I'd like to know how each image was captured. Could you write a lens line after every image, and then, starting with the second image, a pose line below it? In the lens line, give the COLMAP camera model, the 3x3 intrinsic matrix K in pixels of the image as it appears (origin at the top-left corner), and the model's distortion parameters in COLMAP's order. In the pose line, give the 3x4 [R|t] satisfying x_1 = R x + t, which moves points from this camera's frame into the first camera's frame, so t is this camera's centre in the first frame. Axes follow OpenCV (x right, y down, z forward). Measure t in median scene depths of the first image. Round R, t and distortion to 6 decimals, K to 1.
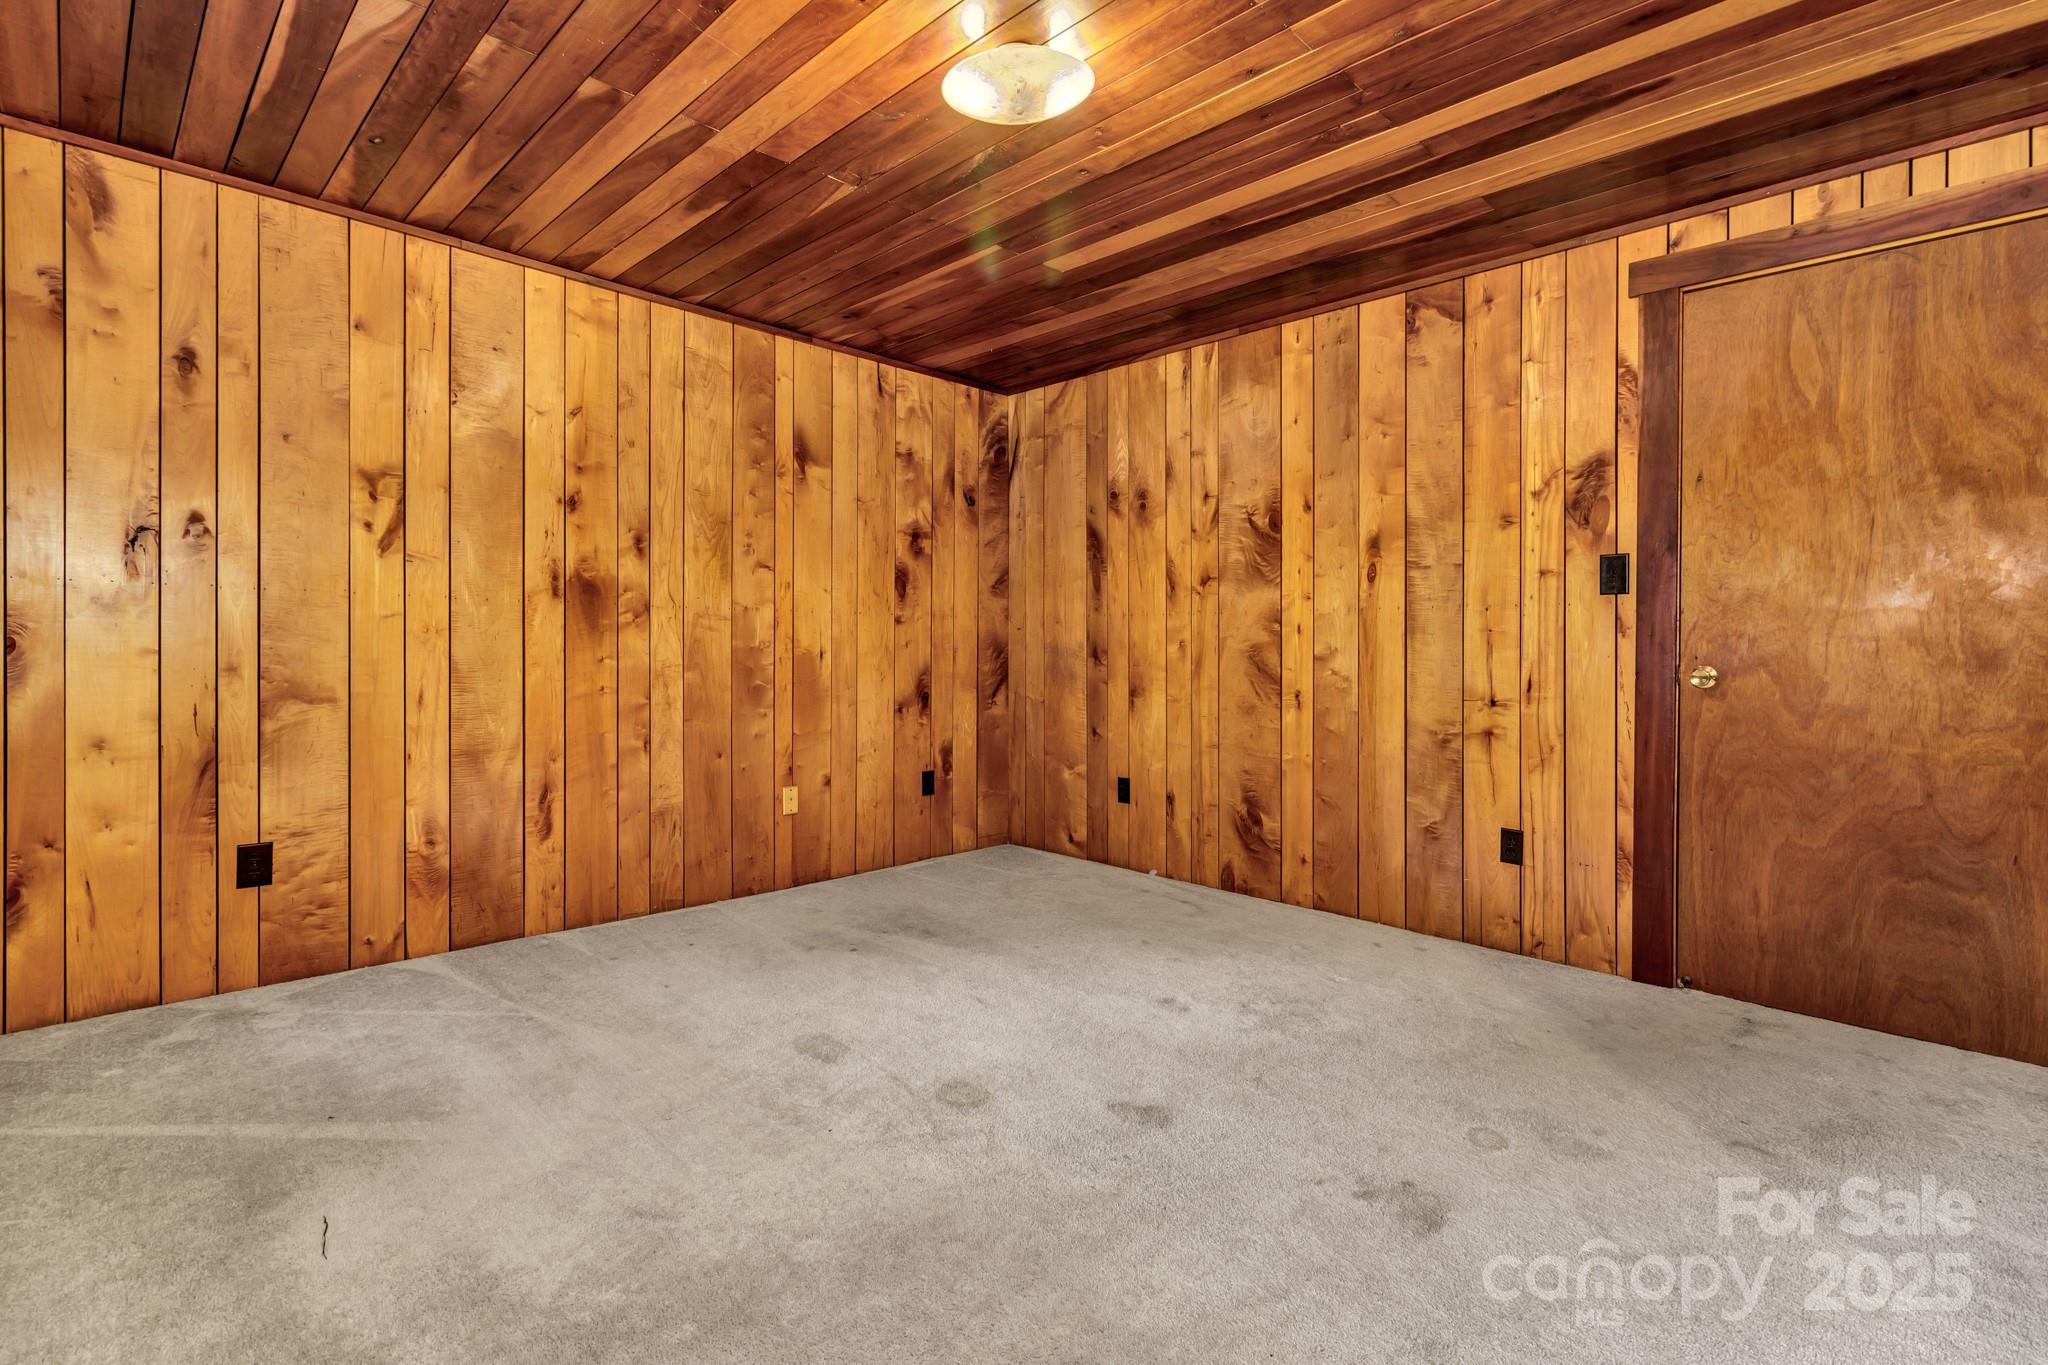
lens RADIAL K [[957.9, 0, 1026.5], [0, 957.9, 648.7], [0, 0, 1]] dist [0.000108, 0.000315]
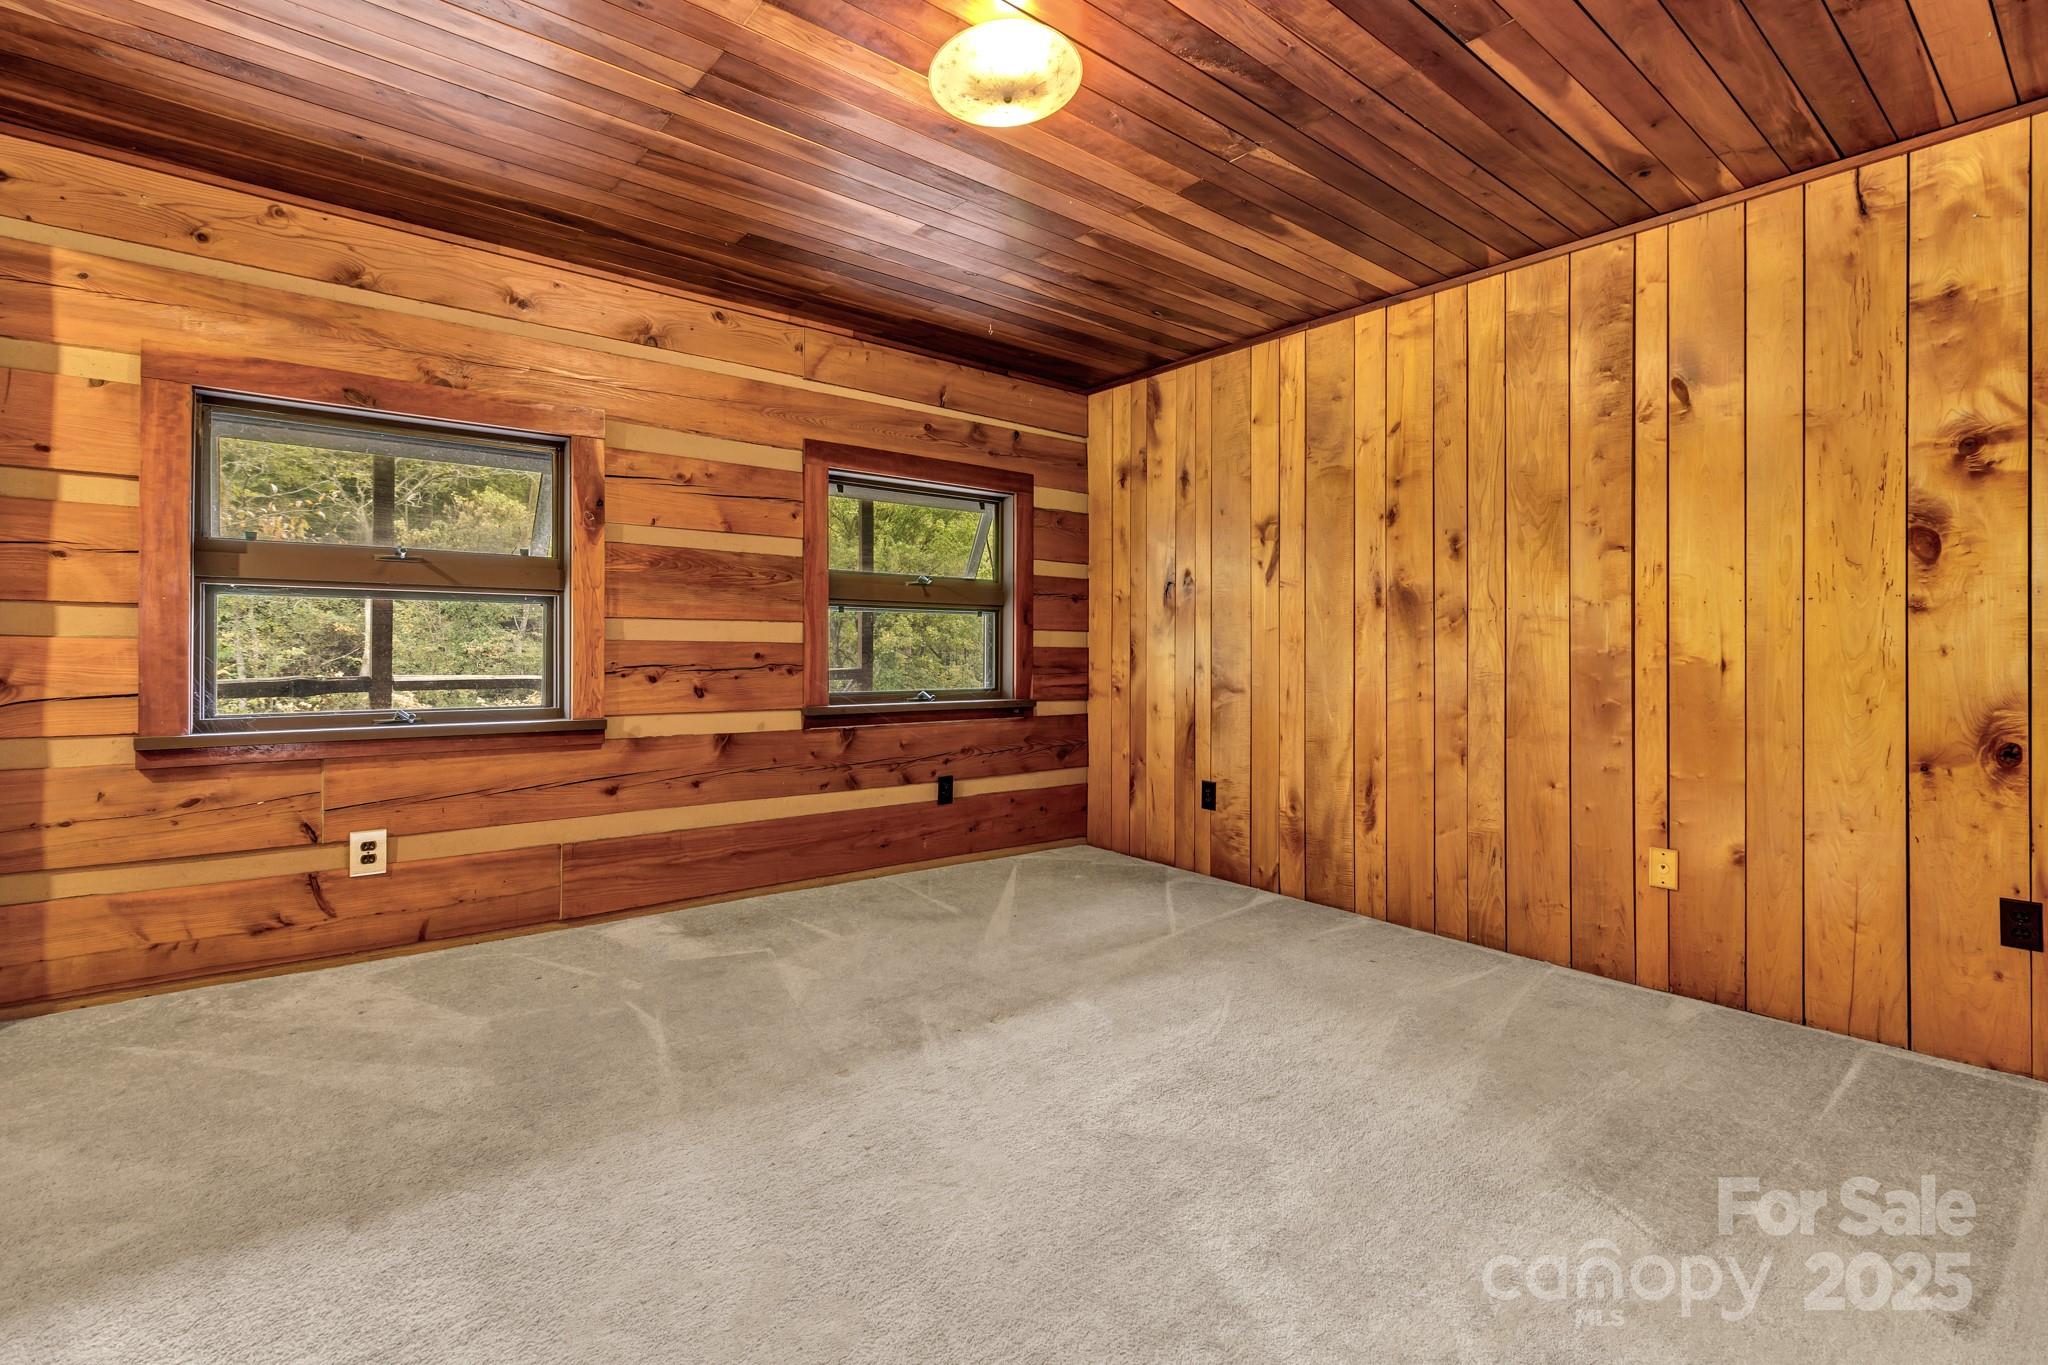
lens RADIAL K [[957.9, 0, 1047.9], [0, 957.9, 644.6], [0, 0, 1]] dist [0.000108, 0.000315]
pose [[-0.096880, -0.012319, -0.995220, 0.612427], [-0.007729, 0.999903, -0.011625, 0.003865], [0.995266, 0.006566, -0.096966, 0.734238]]
